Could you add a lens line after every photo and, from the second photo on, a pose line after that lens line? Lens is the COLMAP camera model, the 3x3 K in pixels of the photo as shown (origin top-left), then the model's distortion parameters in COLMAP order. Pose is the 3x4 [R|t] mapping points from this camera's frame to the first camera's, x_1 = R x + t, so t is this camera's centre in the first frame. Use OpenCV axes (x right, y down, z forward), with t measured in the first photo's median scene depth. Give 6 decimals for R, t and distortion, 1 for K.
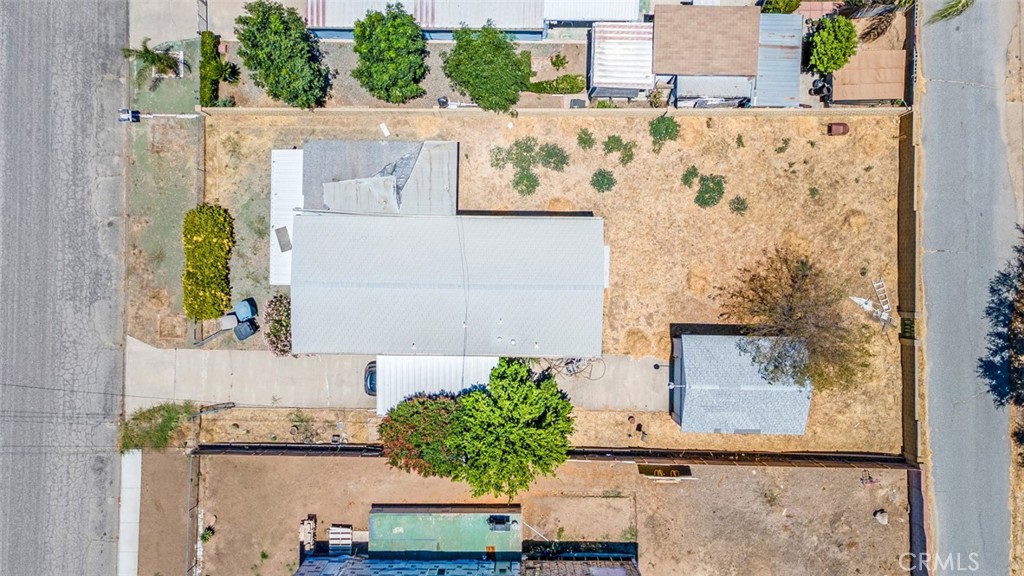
lens RADIAL K [[768.5, 0, 504.9], [0, 768.5, 287.4], [0, 0, 1]] dist [0.026056, 0.037762]
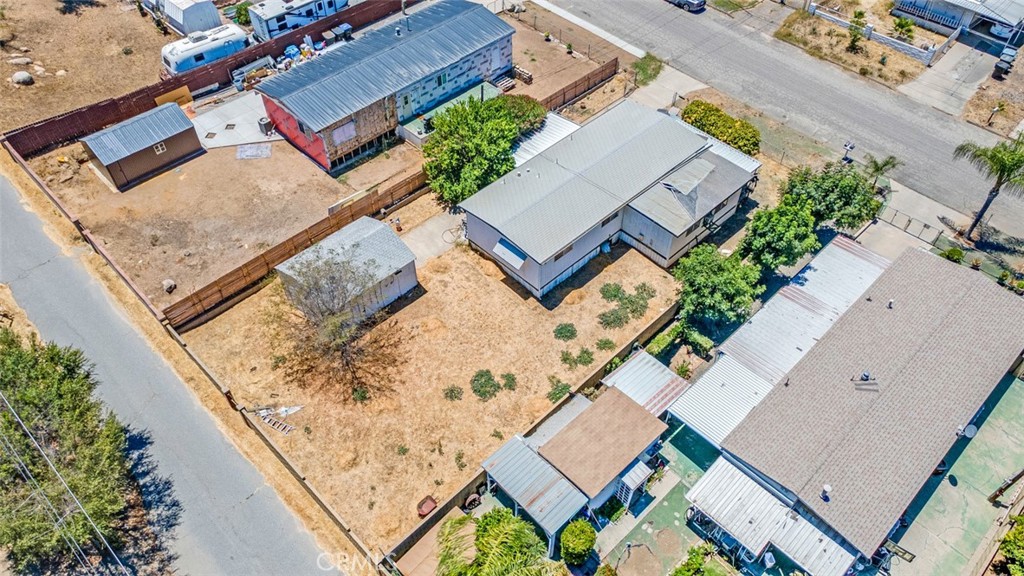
lens RADIAL K [[768.5, 0, 514.2], [0, 768.5, 291.8], [0, 0, 1]] dist [0.026056, 0.037762]
pose [[-0.706979, 0.526949, -0.471704, 0.640955], [-0.707233, -0.525246, 0.473222, -0.555037], [0.001603, 0.668162, 0.744014, 0.188254]]
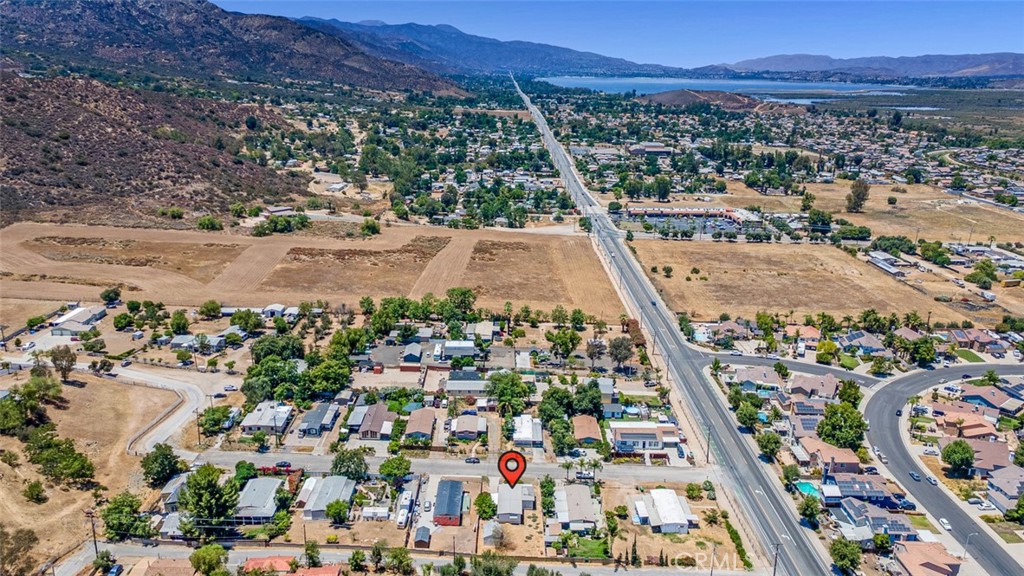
lens RADIAL K [[766.1, 0, 515.3], [0, 766.1, 288.3], [0, 0, 1]] dist [0.040643, -0.006710]
pose [[0.013296, 0.292677, -0.956119, 4.667552], [-0.999726, -0.014521, -0.018347, 0.082089], [-0.019253, 0.956101, 0.292404, -2.078319]]
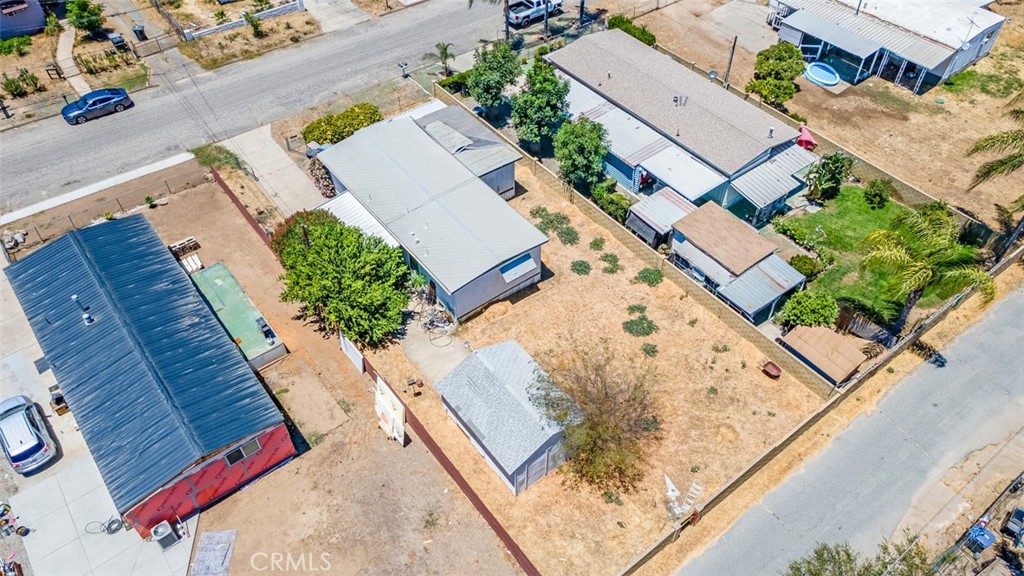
lens RADIAL K [[768.5, 0, 517.5], [0, 768.5, 287.0], [0, 0, 1]] dist [0.026056, 0.037762]
pose [[0.621286, 0.571555, -0.536030, 0.699767], [-0.783581, 0.451610, -0.426672, 0.437402], [-0.001790, 0.685108, 0.728439, 0.187419]]
